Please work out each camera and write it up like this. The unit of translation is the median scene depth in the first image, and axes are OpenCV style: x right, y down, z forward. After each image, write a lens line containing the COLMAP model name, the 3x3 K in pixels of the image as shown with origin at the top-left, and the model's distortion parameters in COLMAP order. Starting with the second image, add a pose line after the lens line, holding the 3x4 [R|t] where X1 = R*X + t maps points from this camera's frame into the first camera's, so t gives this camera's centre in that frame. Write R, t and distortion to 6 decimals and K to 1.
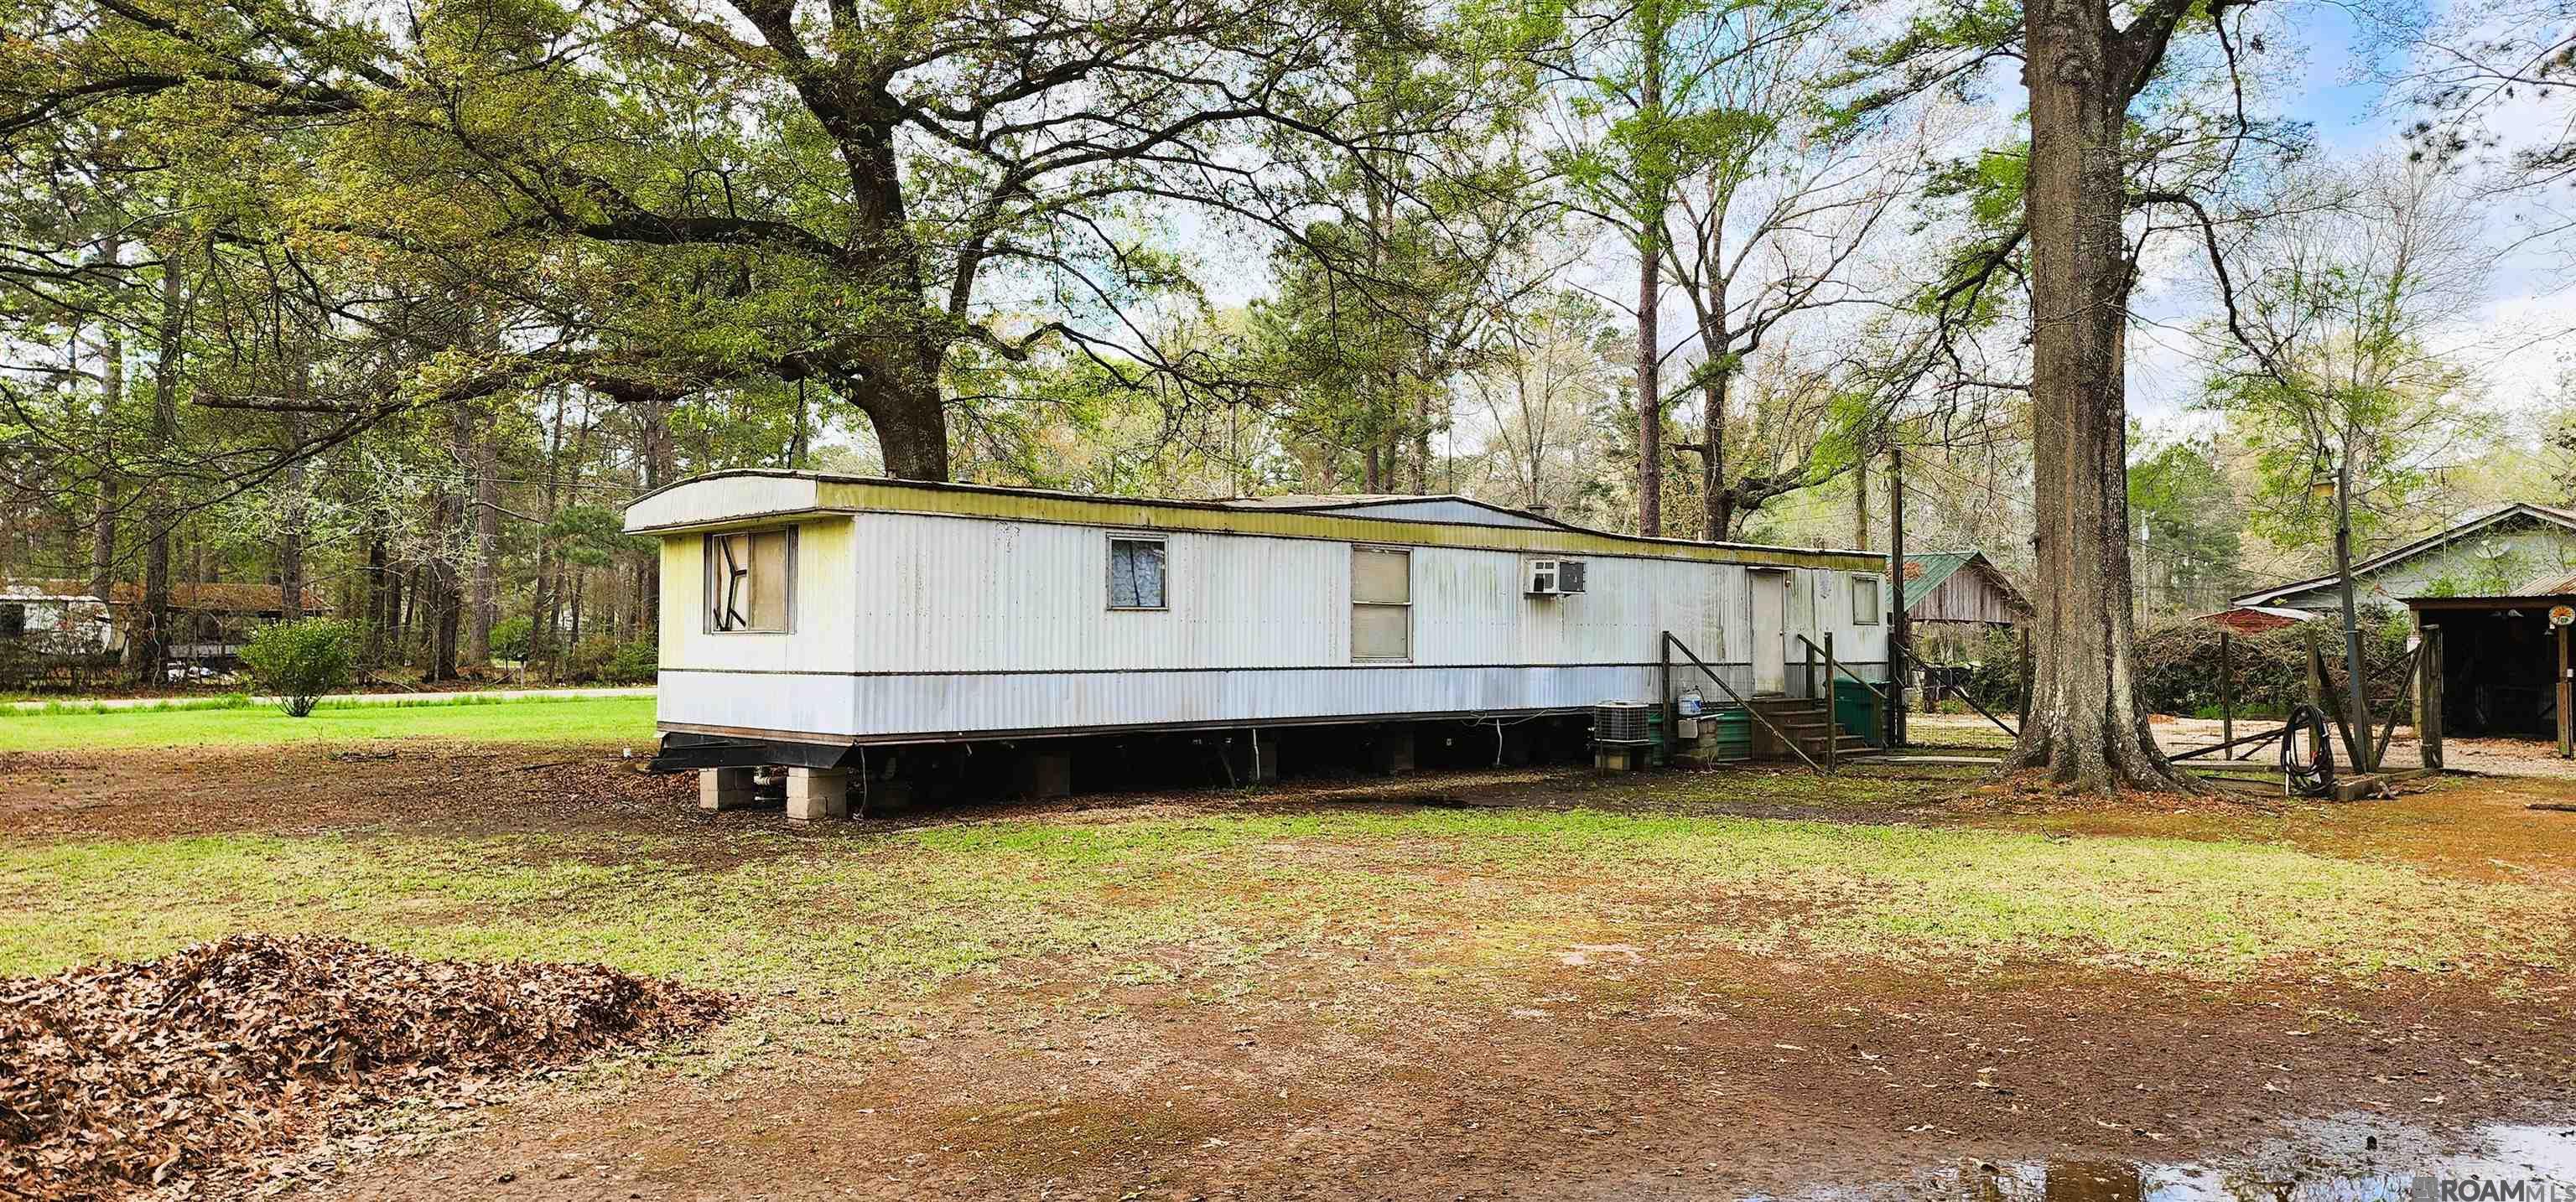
lens RADIAL K [[1682.6, 0, 1285.8], [0, 1682.6, 591.4], [0, 0, 1]] dist [0.075660, -0.092534]
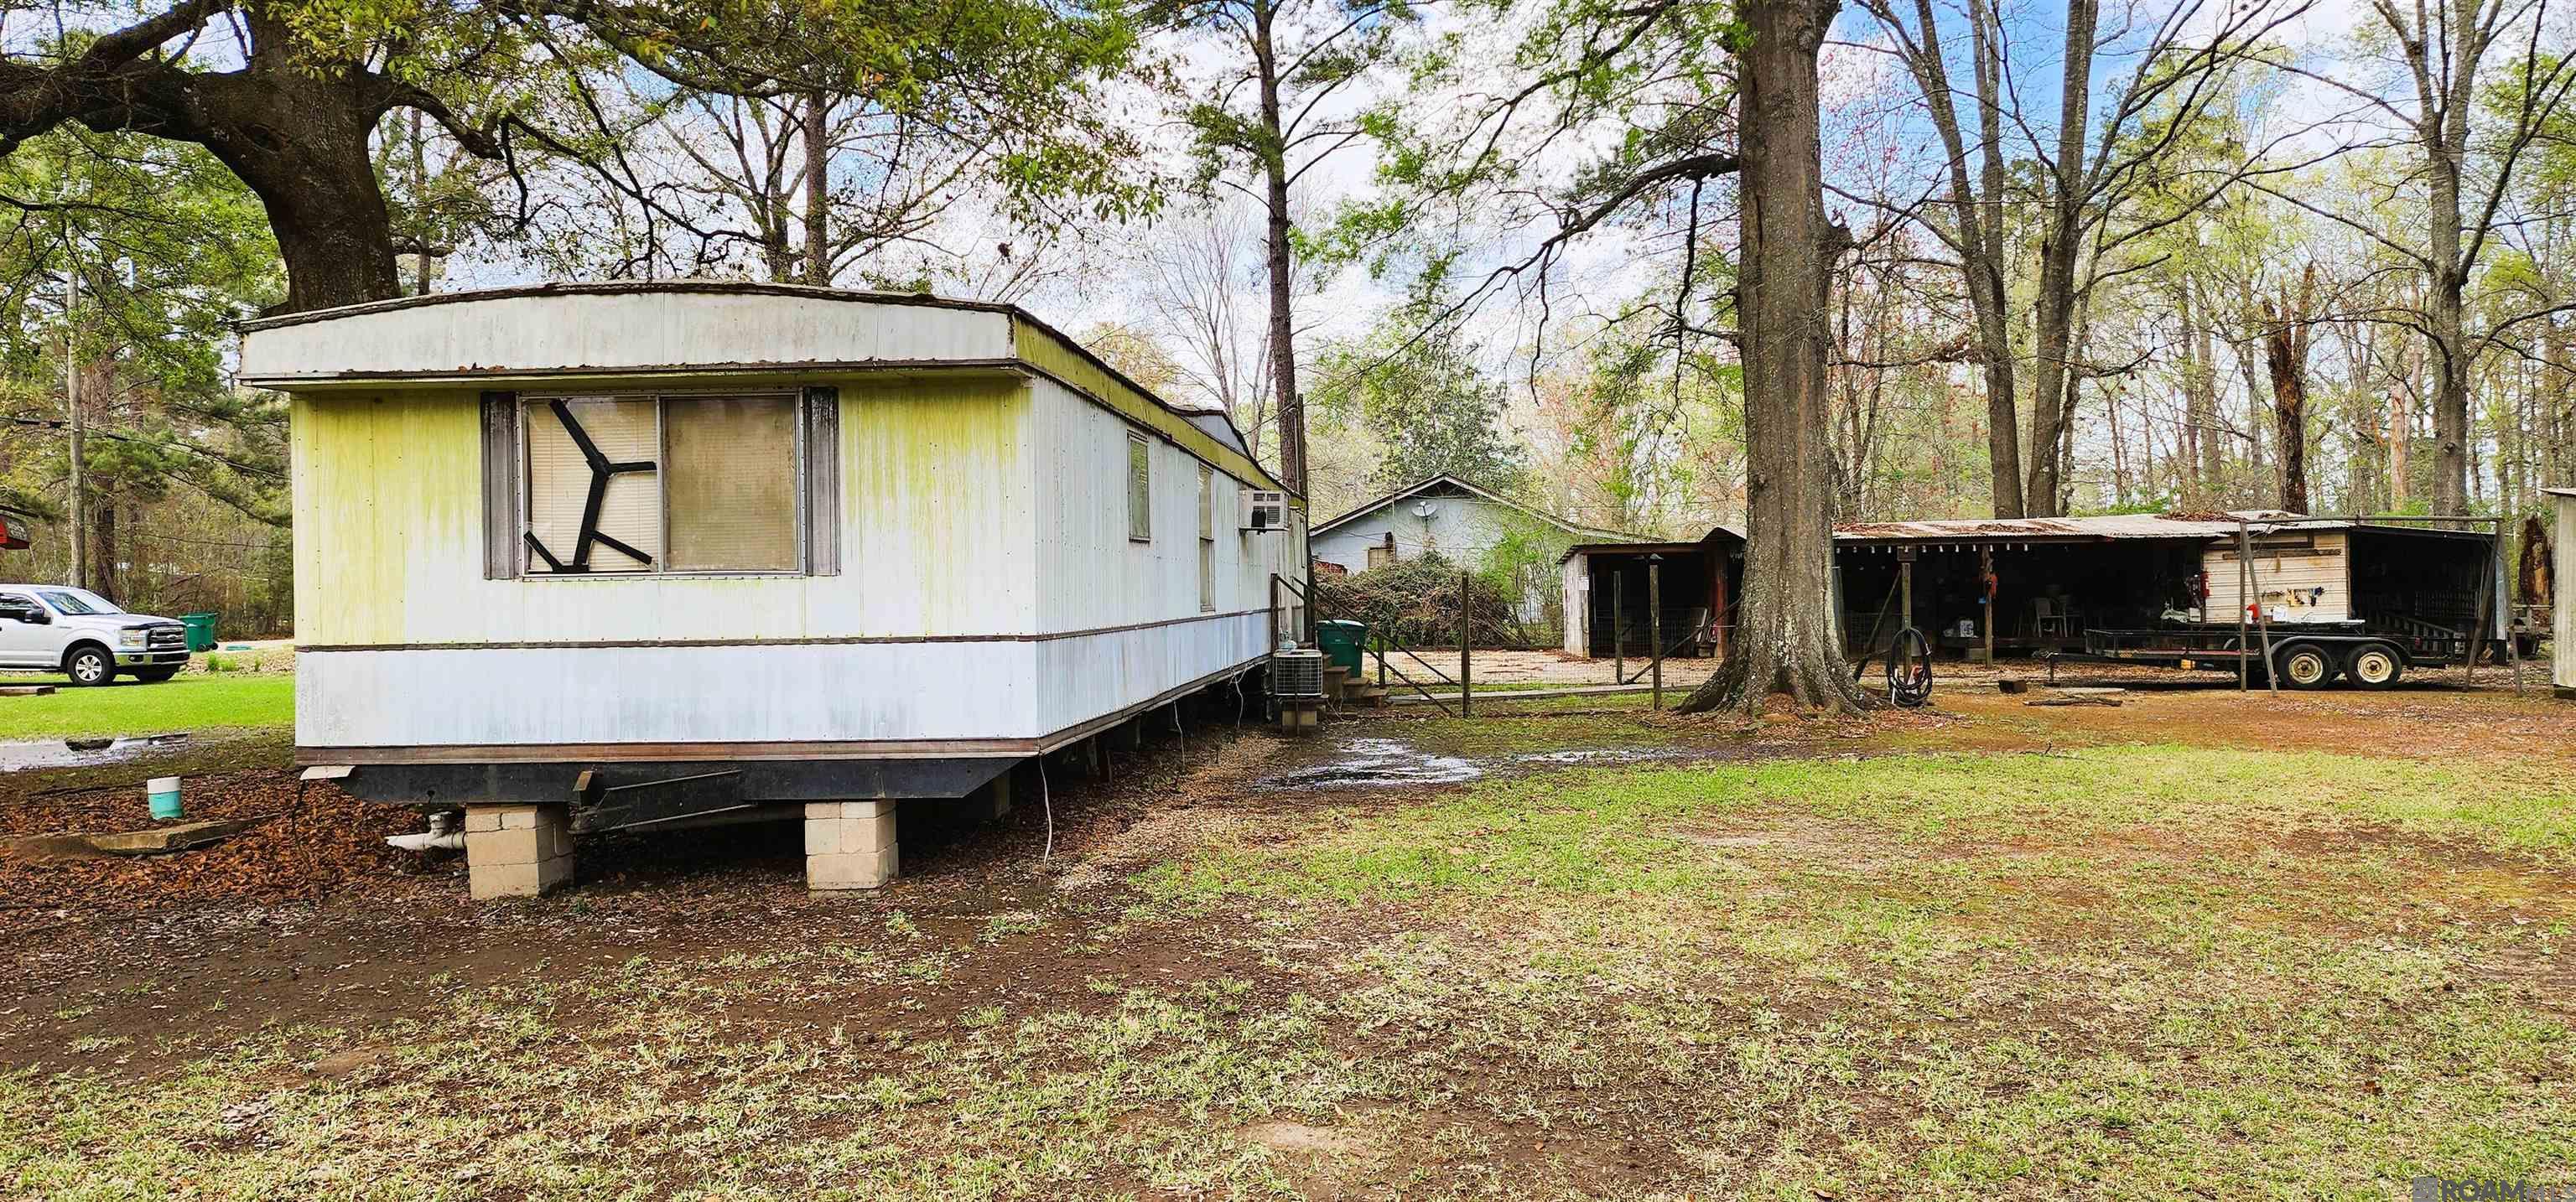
lens RADIAL K [[1679.8, 0, 1303.5], [0, 1679.8, 614.8], [0, 0, 1]] dist [0.050077, -0.044317]
pose [[0.738264, -0.021964, 0.674154, -0.418003], [-0.006996, 0.999167, 0.040214, 0.010393], [-0.674476, -0.034405, 0.737495, 0.344406]]
